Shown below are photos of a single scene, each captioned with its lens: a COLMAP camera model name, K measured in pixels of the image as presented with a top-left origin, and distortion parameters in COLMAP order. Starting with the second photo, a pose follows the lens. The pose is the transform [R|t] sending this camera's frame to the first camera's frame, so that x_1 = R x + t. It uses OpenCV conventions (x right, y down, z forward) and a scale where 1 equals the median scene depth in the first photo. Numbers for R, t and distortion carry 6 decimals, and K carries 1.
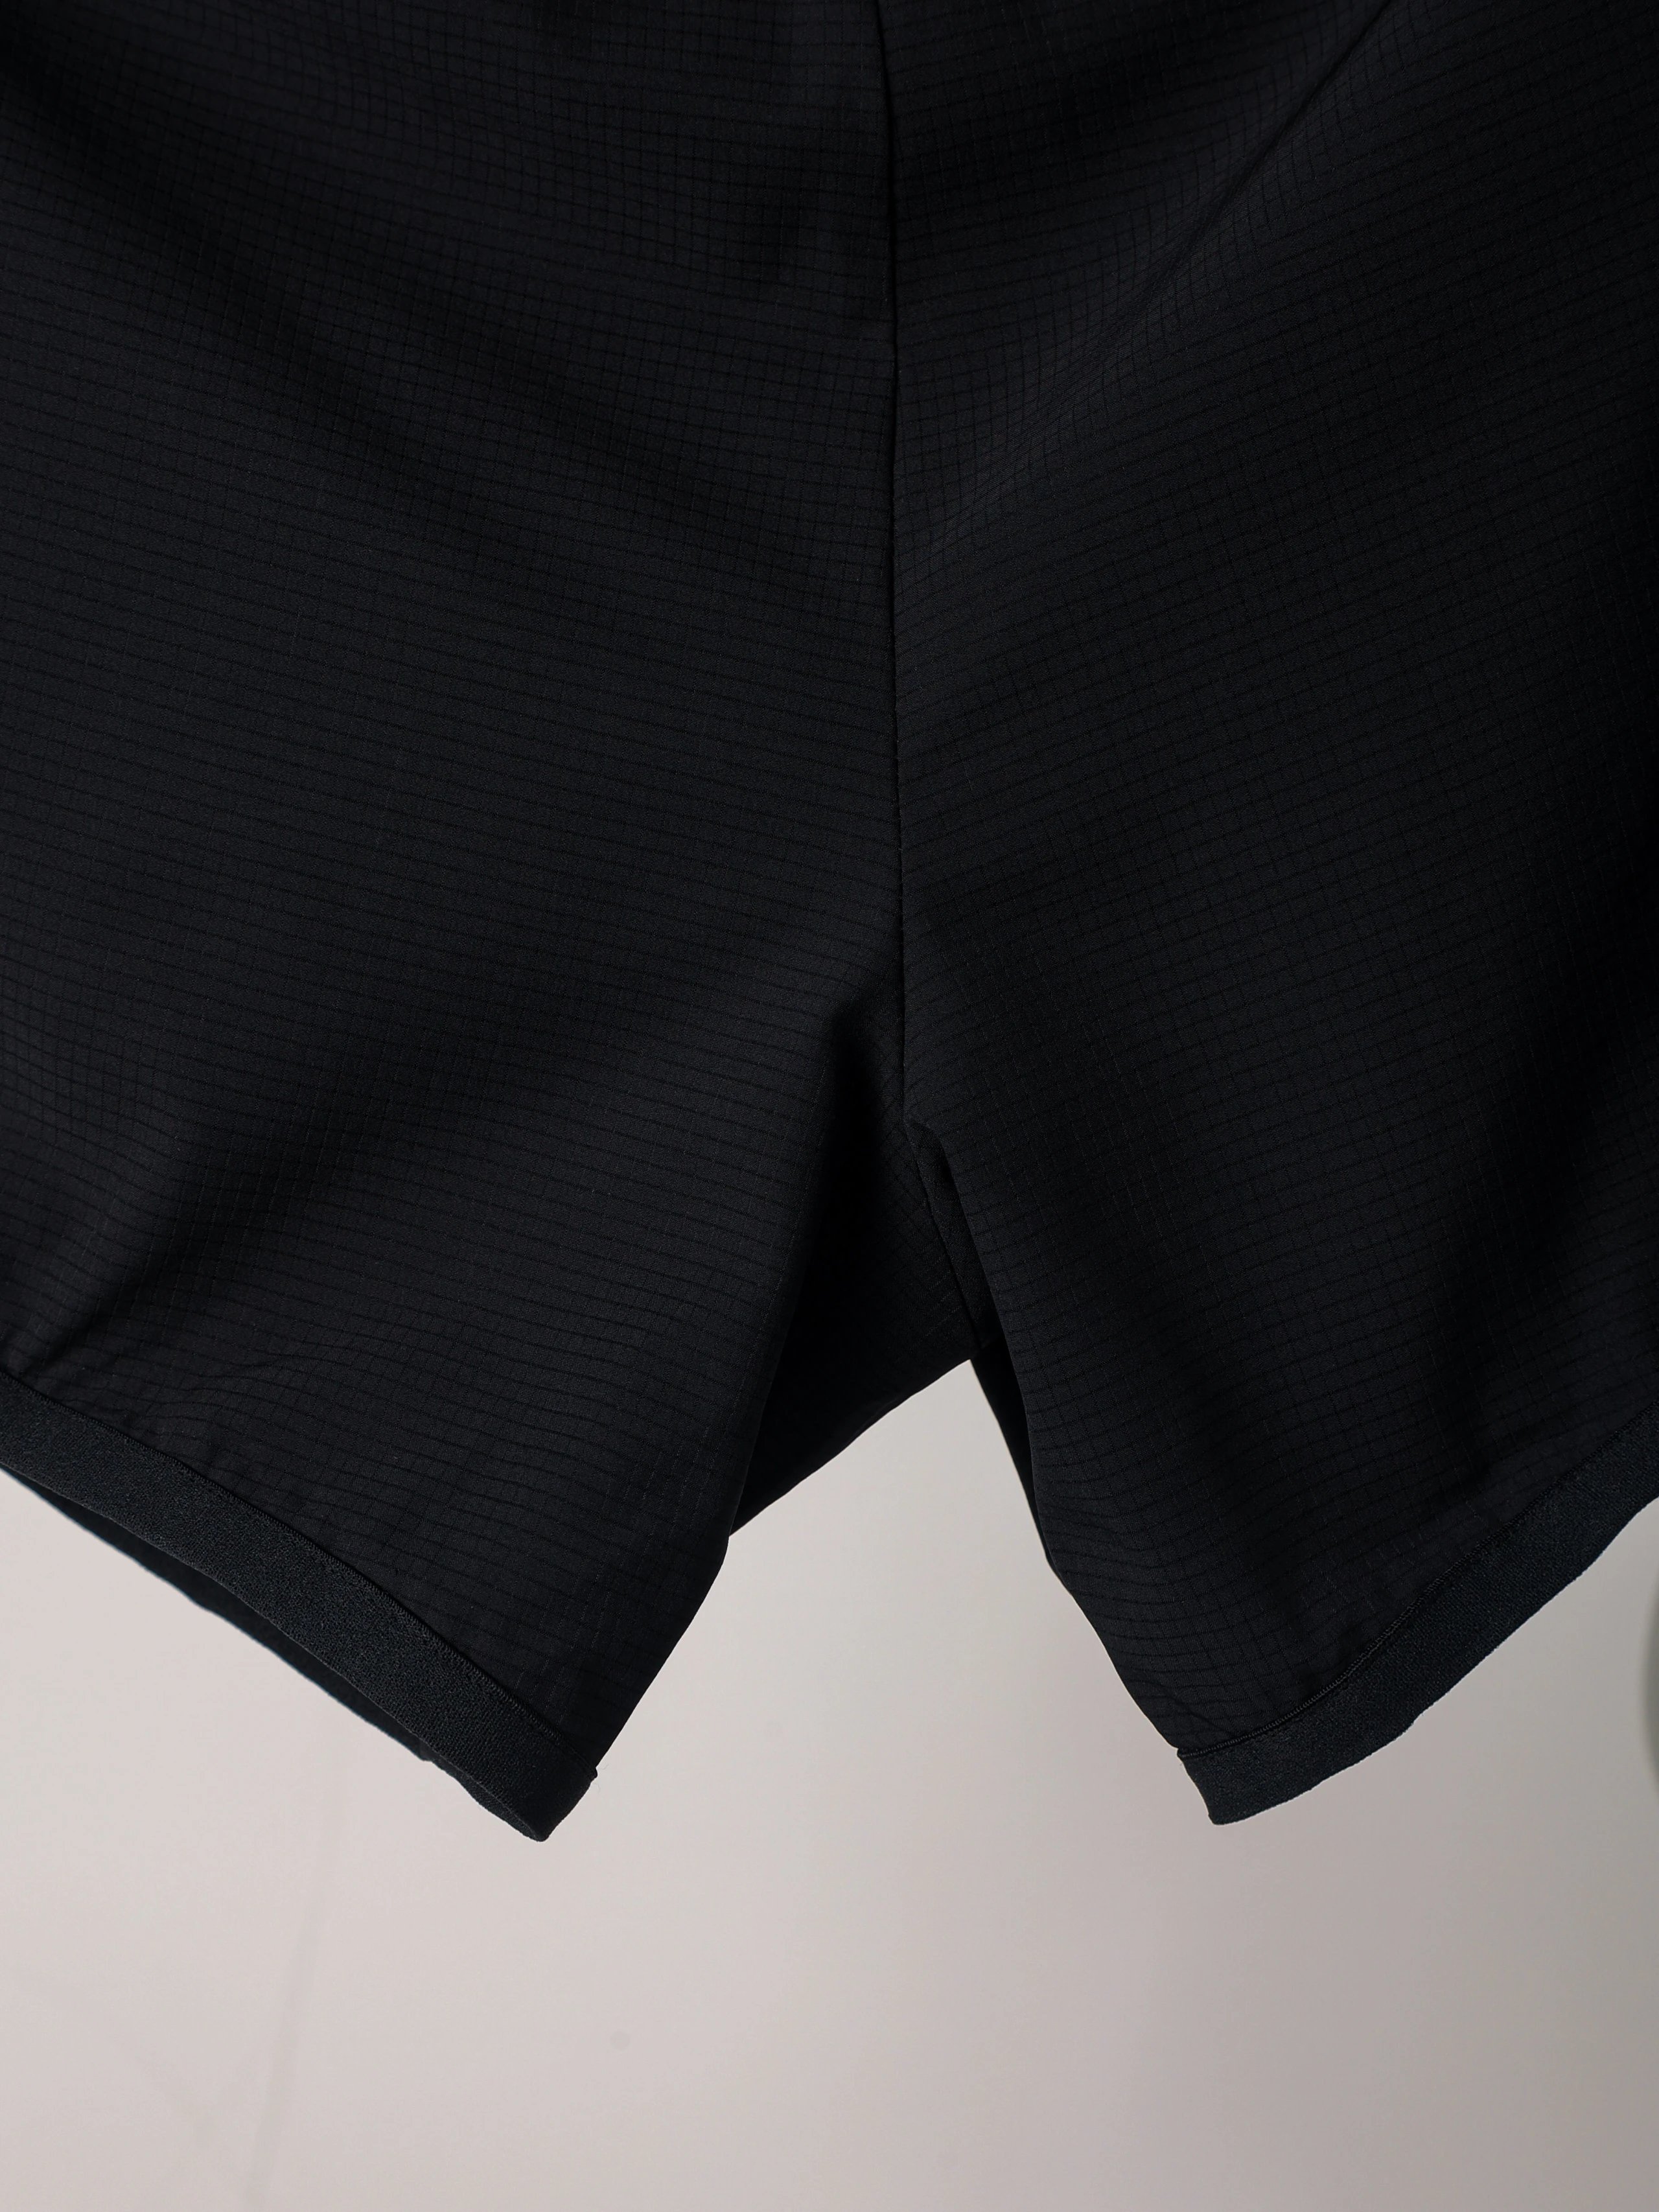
lens RADIAL K [[5117.4, 0, 828.7], [0, 5117.4, 1107.2], [0, 0, 1]] dist [0.218104, 0.000000]
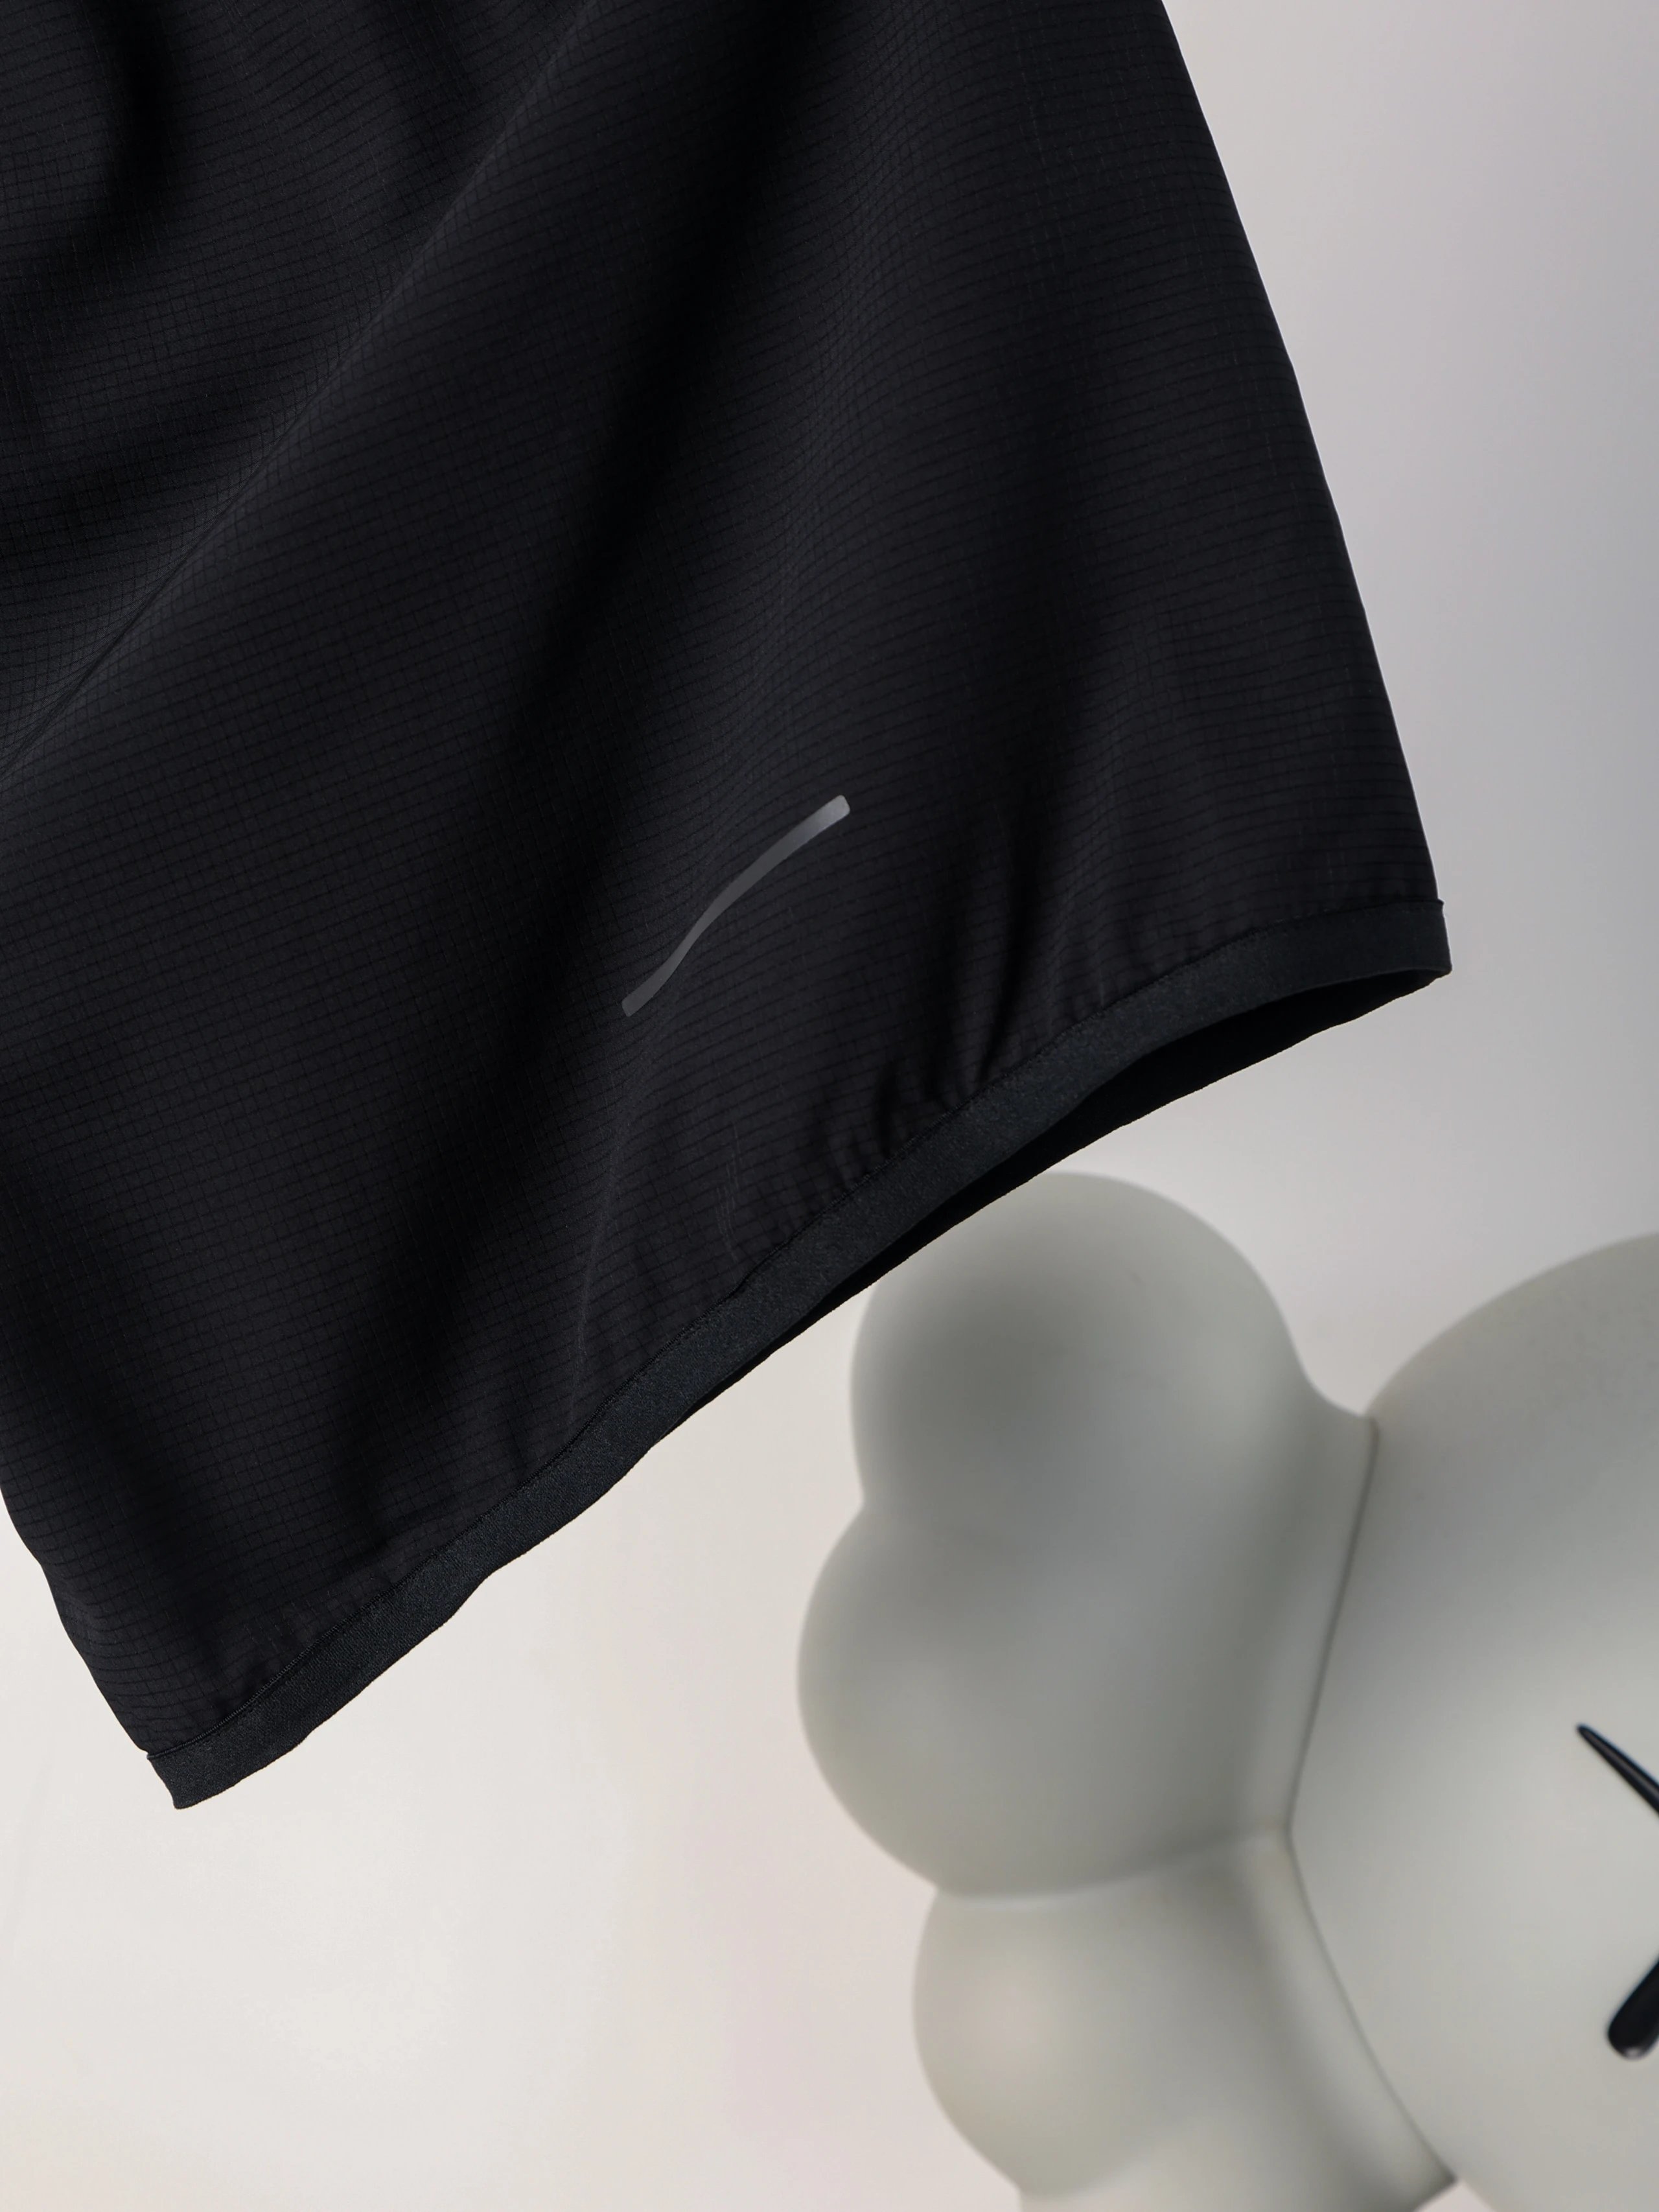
lens RADIAL K [[3616.7, 0, 835.9], [0, 3616.7, 1103.0], [0, 0, 1]] dist [0.069145, 0.000000]
pose [[0.999745, 0.021898, -0.005465, 0.251005], [-0.021943, 0.999724, -0.008375, -0.037253], [0.005280, 0.008493, 0.999950, 0.075898]]
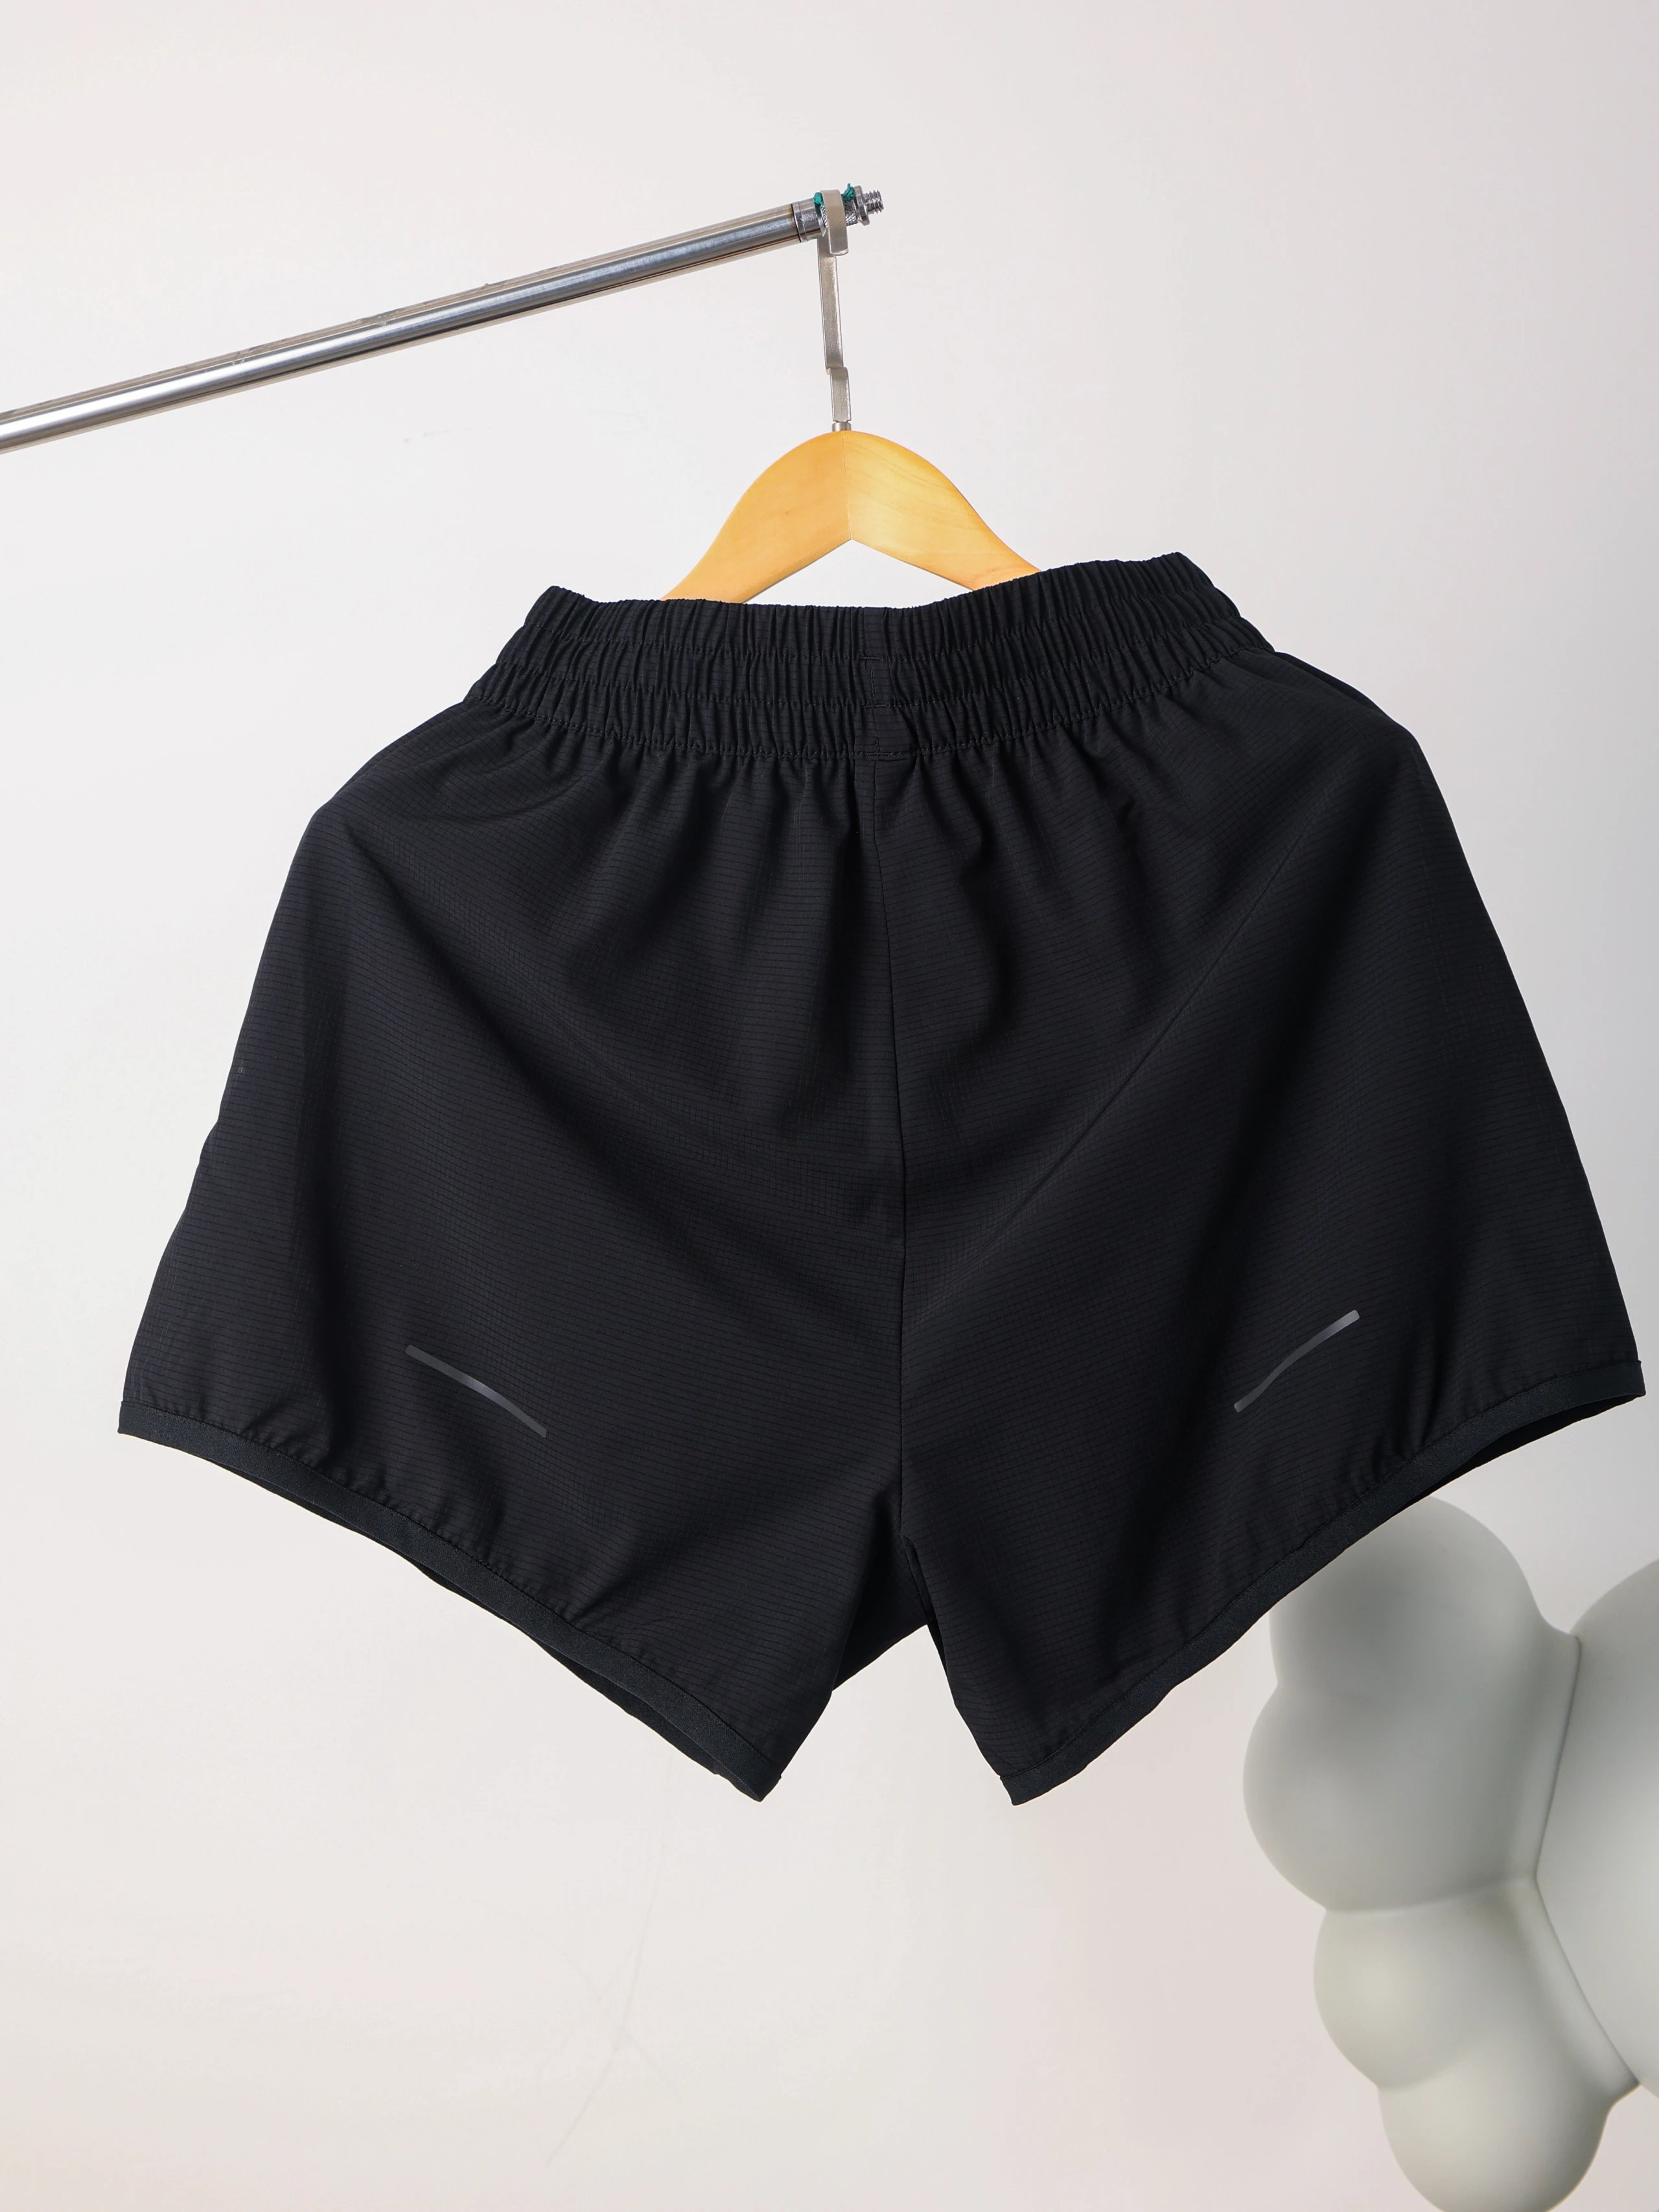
lens RADIAL K [[3535.1, 0, 844.5], [0, 3535.1, 1104.1], [0, 0, 1]] dist [0.099328, 0.000000]
pose [[0.999463, 0.022648, -0.023670, 0.023798], [-0.024846, 0.994963, -0.097115, -0.041175], [0.021352, 0.097651, 0.994992, -0.877815]]
